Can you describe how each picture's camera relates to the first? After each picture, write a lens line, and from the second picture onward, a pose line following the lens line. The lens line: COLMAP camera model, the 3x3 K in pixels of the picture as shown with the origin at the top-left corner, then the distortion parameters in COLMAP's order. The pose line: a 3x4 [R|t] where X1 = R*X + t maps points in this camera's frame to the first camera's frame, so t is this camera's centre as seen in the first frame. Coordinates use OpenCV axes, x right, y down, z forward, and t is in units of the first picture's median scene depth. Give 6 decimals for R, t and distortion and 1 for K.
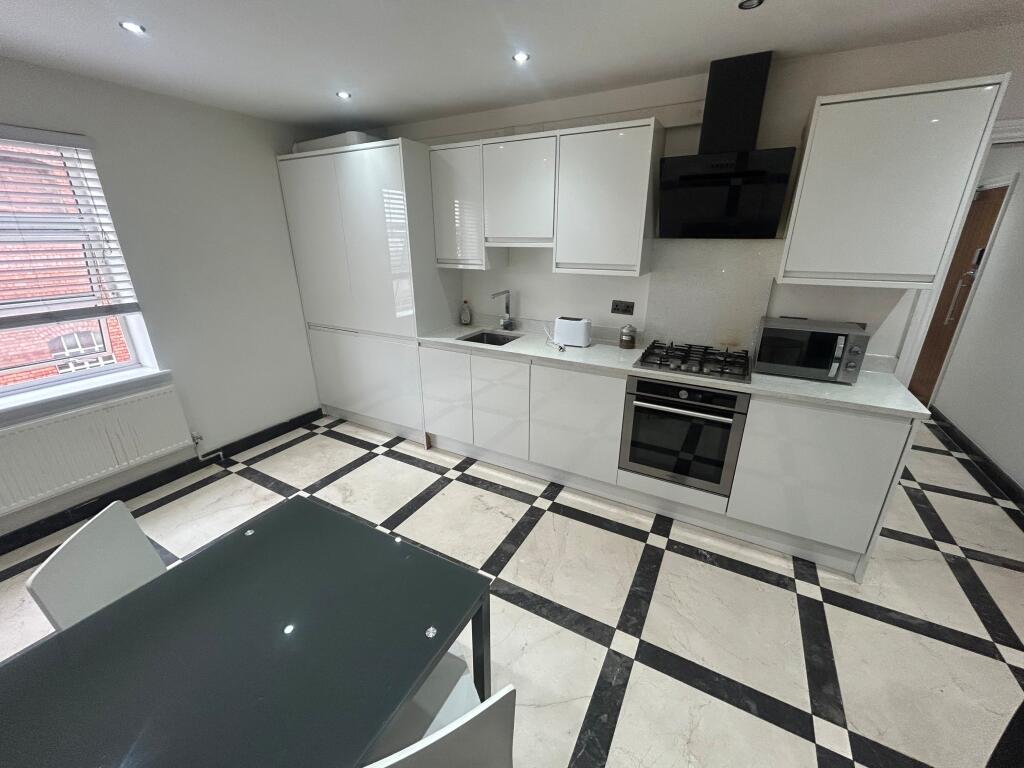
lens RADIAL K [[411.9, 0, 515.8], [0, 411.9, 378.5], [0, 0, 1]] dist [0.003700, -0.000782]
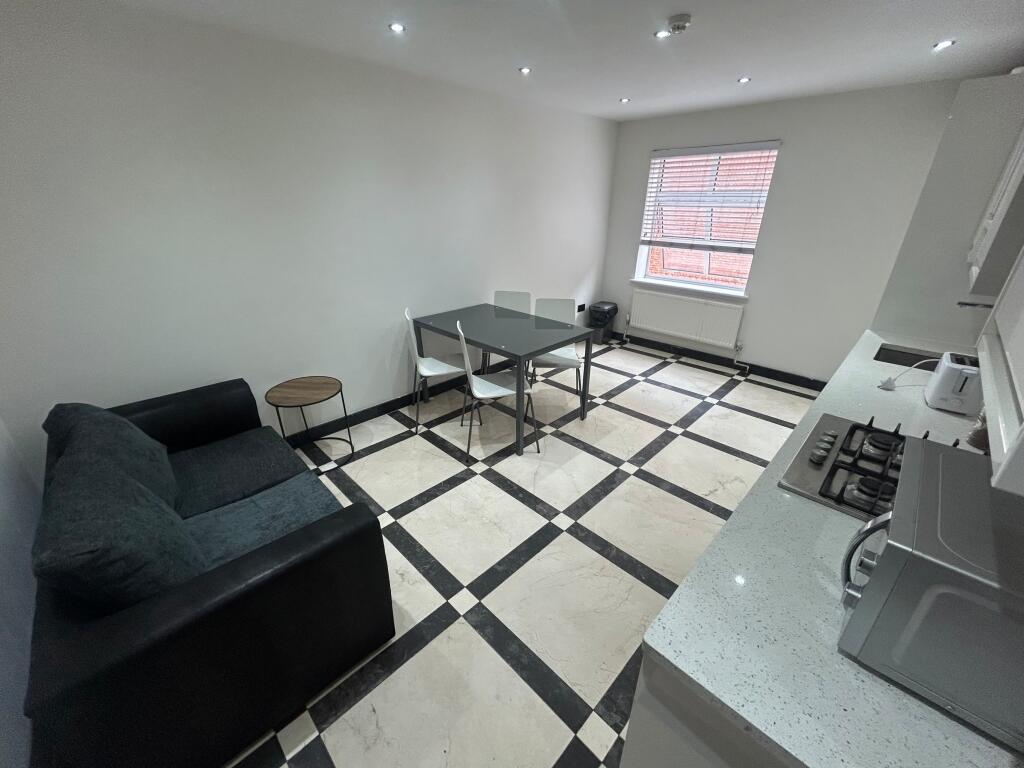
lens RADIAL K [[411.9, 0, 514.1], [0, 411.9, 380.4], [0, 0, 1]] dist [0.003700, -0.000782]
pose [[-0.274259, 0.387459, -0.880146, 0.964419], [-0.327403, 0.822943, 0.464298, -0.220137], [0.904206, 0.415501, -0.098844, 0.593673]]
